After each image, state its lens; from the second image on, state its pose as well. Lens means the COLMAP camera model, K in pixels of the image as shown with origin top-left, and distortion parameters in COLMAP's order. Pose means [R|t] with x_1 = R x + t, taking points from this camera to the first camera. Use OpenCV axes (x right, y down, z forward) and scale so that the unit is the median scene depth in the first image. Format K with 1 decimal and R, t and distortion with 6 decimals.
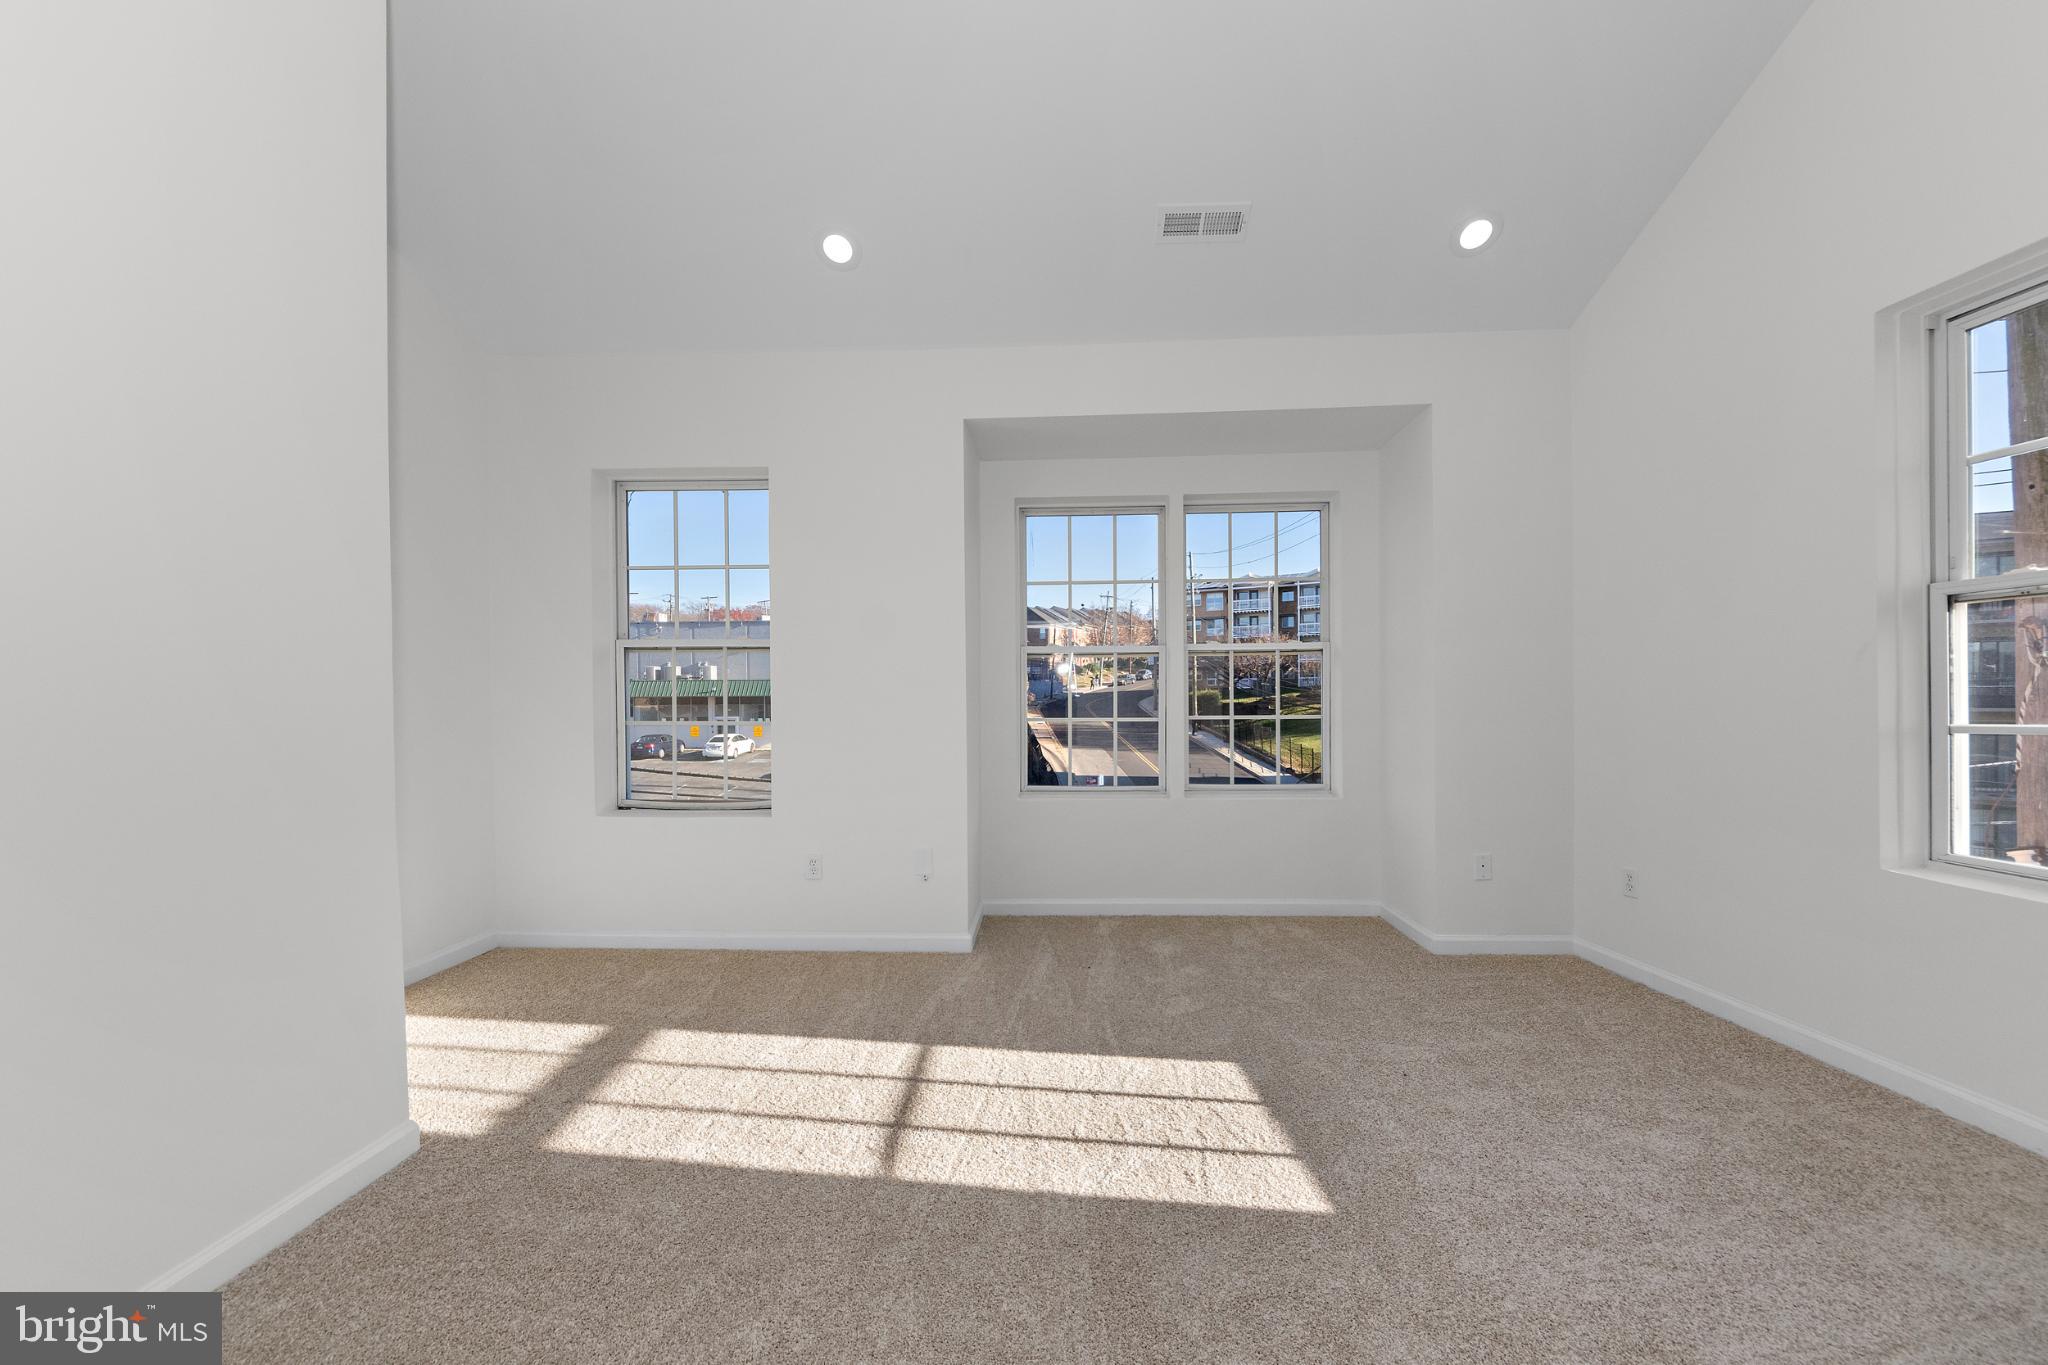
lens RADIAL K [[769.5, 0, 1030.1], [0, 769.5, 675.6], [0, 0, 1]] dist [-0.014602, -0.000124]
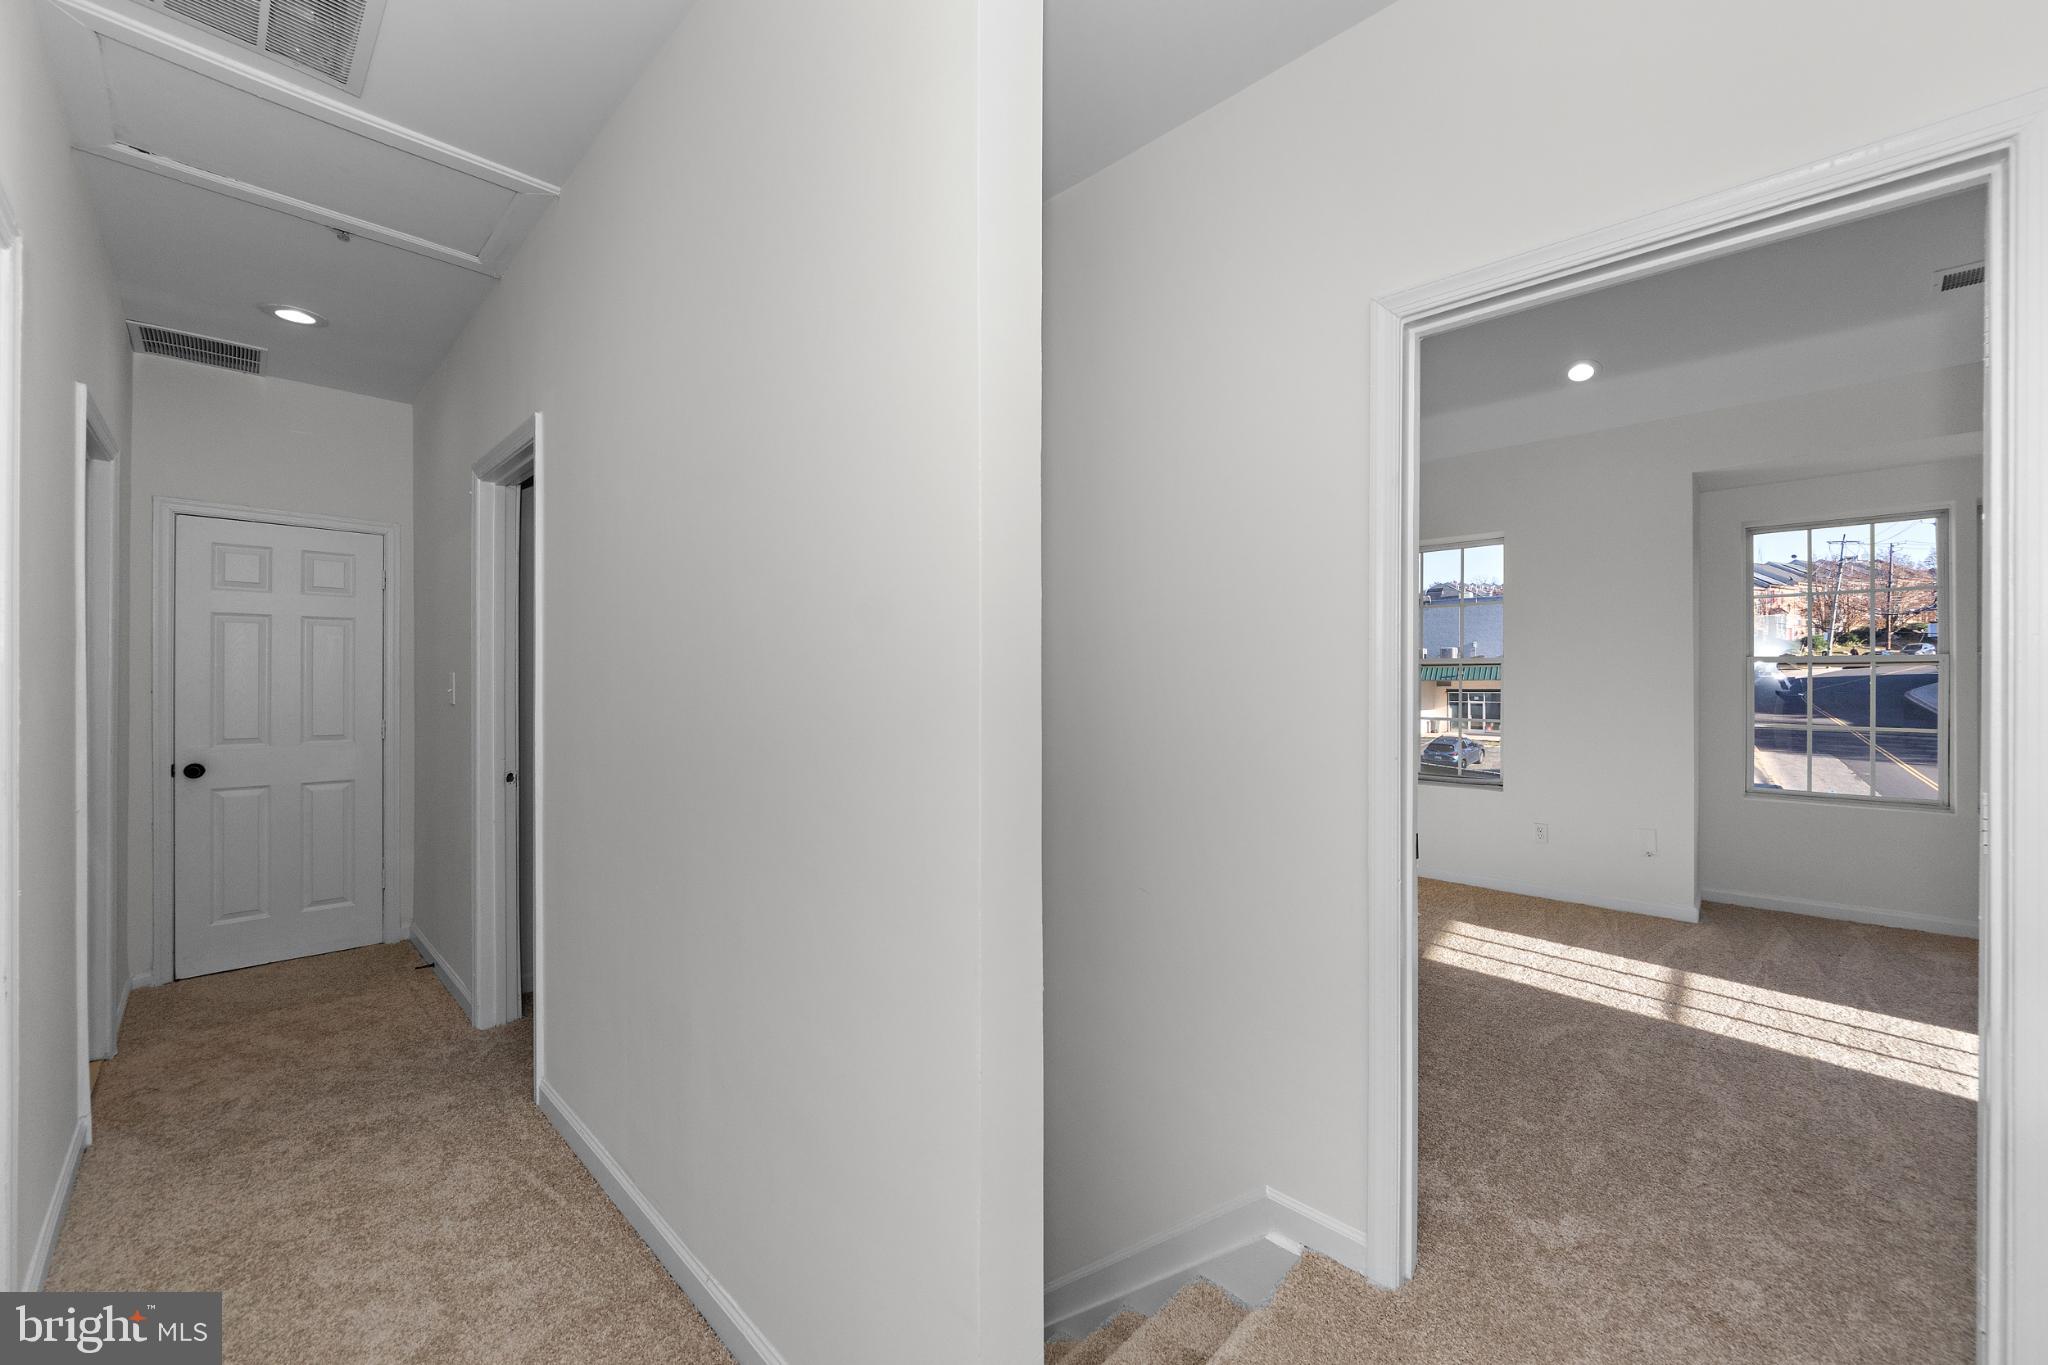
lens RADIAL K [[769.5, 0, 1030.1], [0, 769.5, 675.6], [0, 0, 1]] dist [-0.014602, -0.000124]
pose [[0.751599, -0.000833, -0.659620, -0.108446], [0.014326, 0.999784, 0.015060, -0.071773], [0.659465, -0.020769, 0.751448, -0.755098]]
